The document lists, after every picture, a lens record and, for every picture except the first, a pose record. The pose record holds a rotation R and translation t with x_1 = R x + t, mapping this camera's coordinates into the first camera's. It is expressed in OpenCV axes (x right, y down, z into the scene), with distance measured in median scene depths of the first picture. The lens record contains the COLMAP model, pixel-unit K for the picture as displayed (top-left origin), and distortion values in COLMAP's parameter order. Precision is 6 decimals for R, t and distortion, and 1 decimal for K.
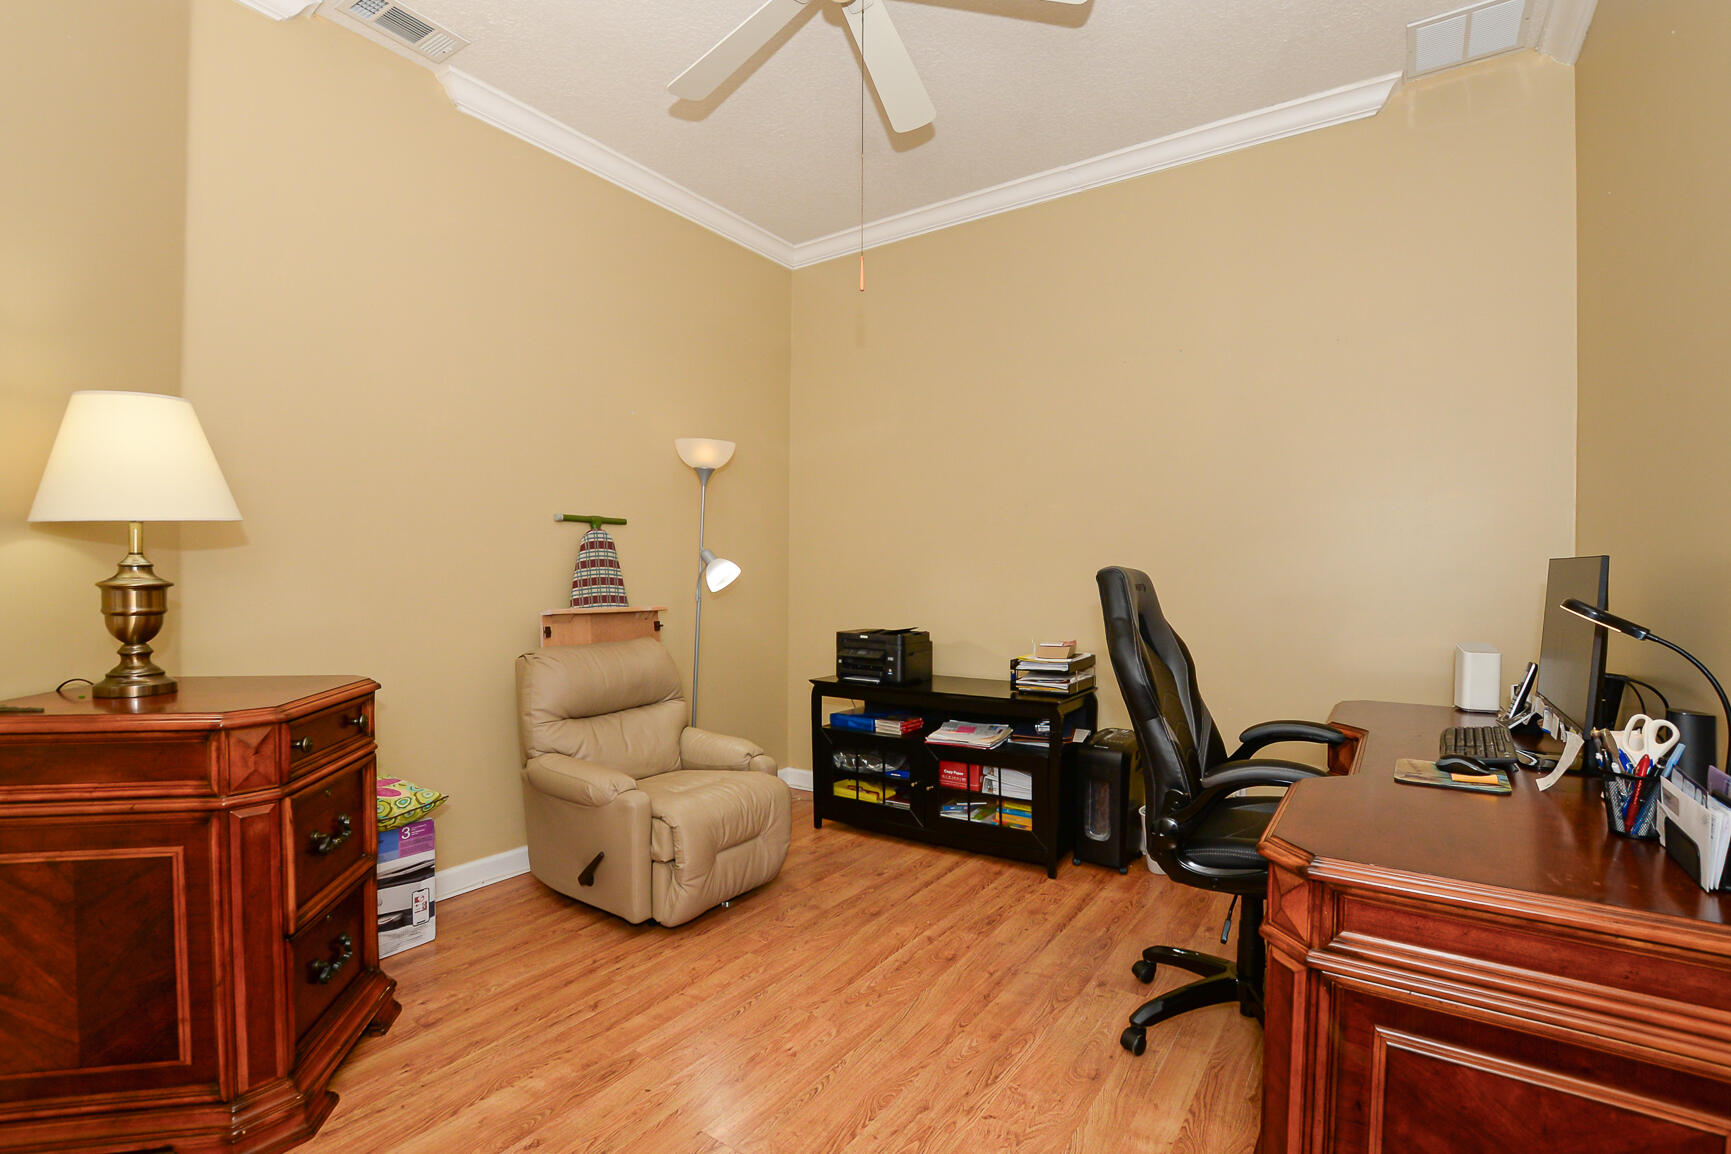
lens RADIAL K [[785.6, 0, 865.8], [0, 785.6, 582.0], [0, 0, 1]] dist [-0.001247, -0.000116]
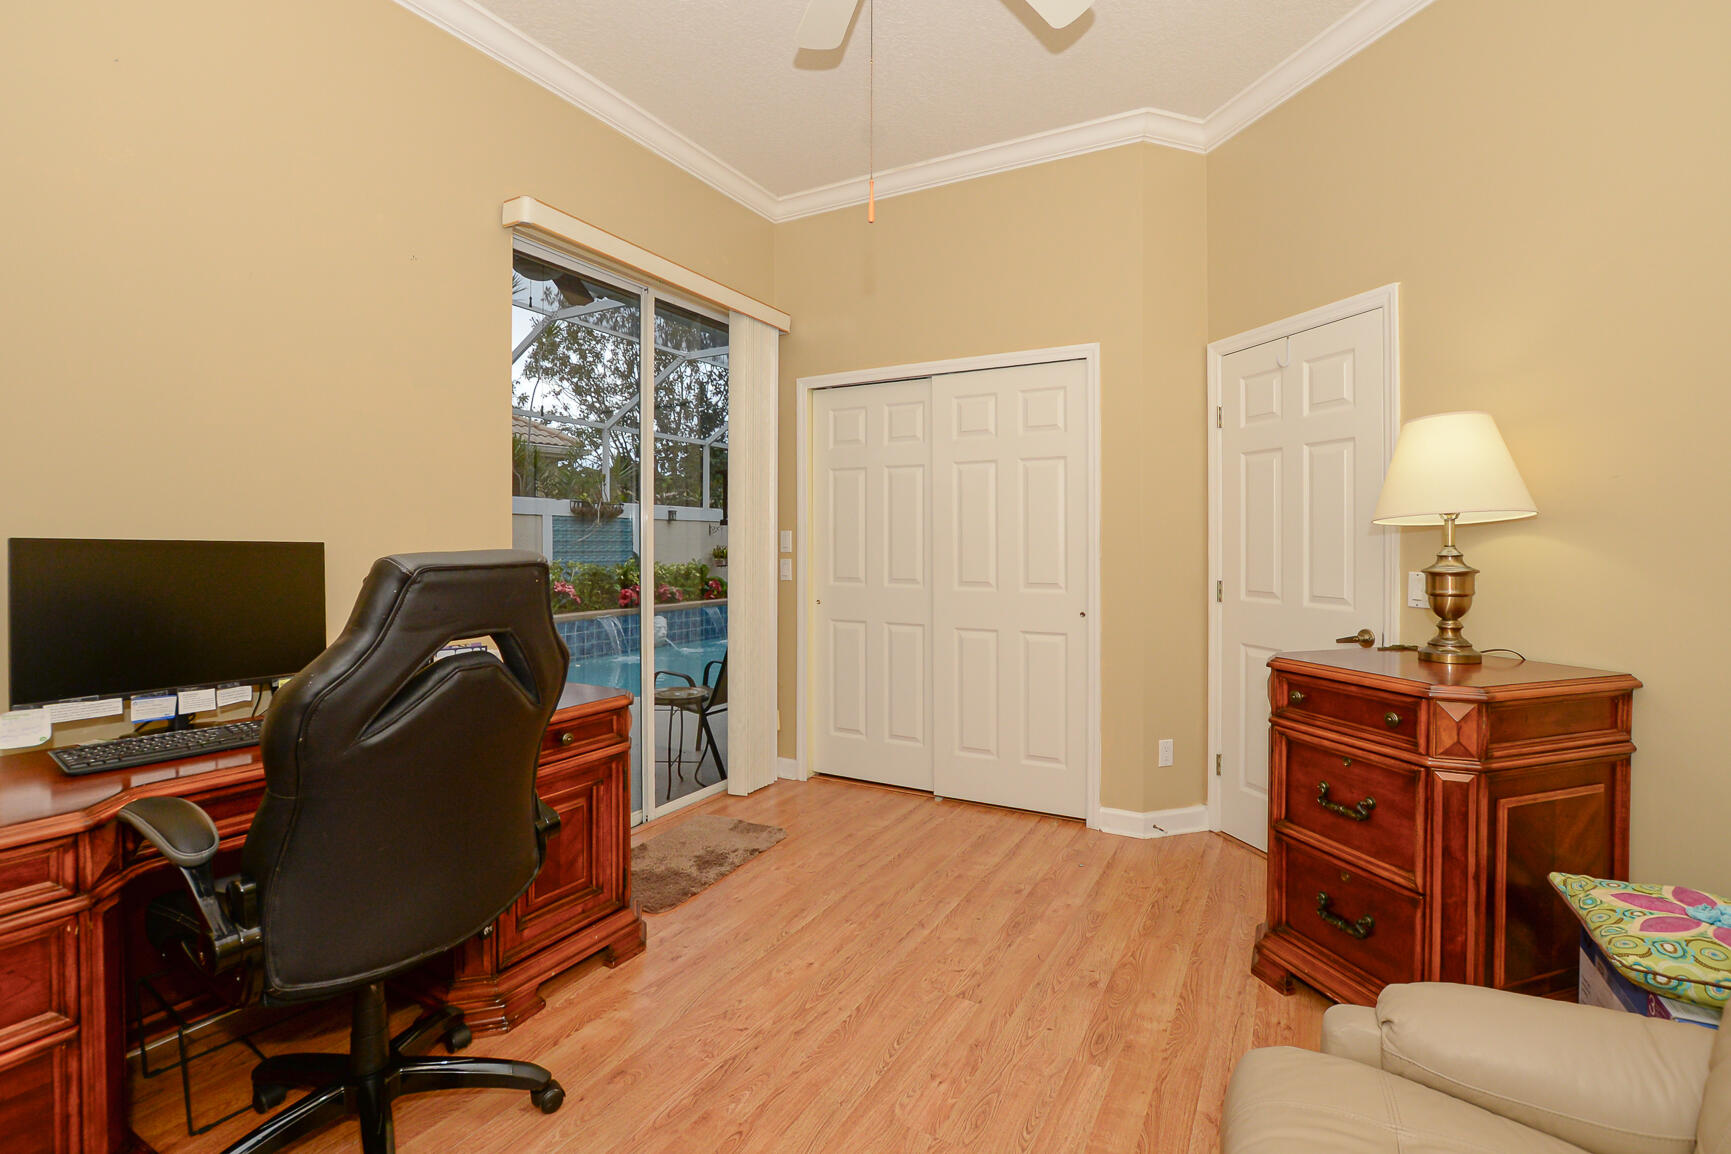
lens RADIAL K [[785.6, 0, 866.0], [0, 785.6, 574.6], [0, 0, 1]] dist [-0.001247, -0.000116]
pose [[-0.995865, -0.000843, -0.090838, 0.080403], [-0.001272, 0.999988, 0.004661, 0.003919], [0.090833, 0.004757, -0.995855, 2.127438]]
